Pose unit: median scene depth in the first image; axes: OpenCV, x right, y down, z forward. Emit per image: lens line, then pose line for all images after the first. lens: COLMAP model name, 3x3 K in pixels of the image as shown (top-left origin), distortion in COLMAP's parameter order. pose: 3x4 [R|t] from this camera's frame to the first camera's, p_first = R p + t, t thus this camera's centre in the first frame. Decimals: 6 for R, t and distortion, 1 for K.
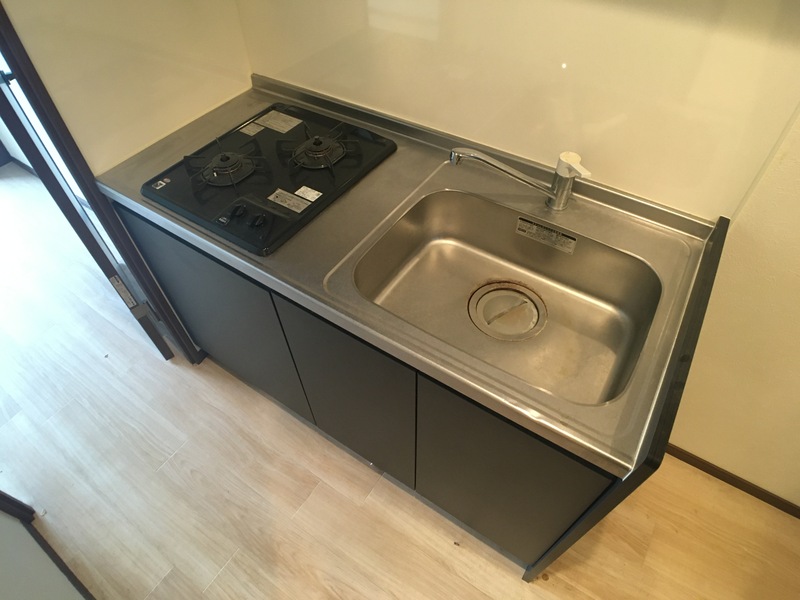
lens RADIAL K [[471.5, 0, 400.0], [0, 471.5, 300.0], [0, 0, 1]] dist [-0.065150, -0.000922]
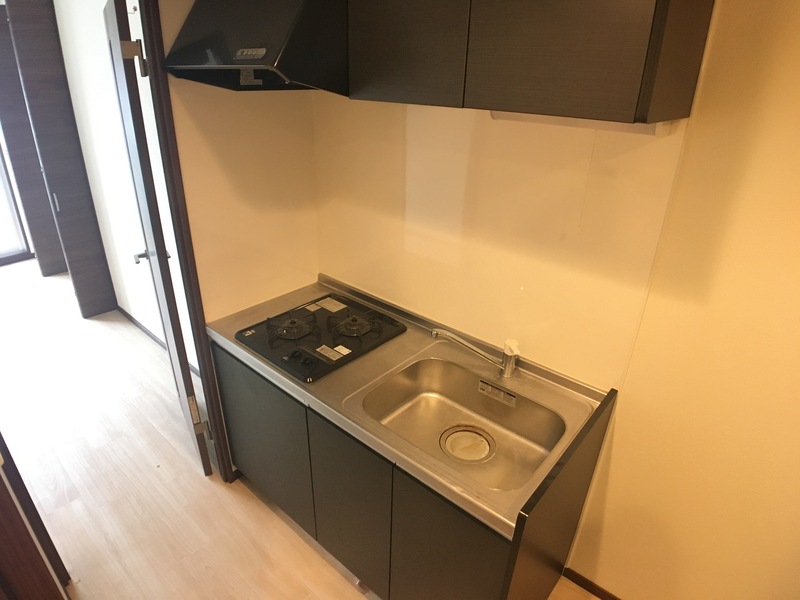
lens RADIAL K [[471.5, 0, 400.0], [0, 471.5, 300.0], [0, 0, 1]] dist [-0.065150, -0.000922]
pose [[0.991035, 0.097258, -0.091602, 0.103157], [-0.125783, 0.910338, -0.394288, 0.185978], [0.045041, 0.402276, 0.914410, -0.412893]]
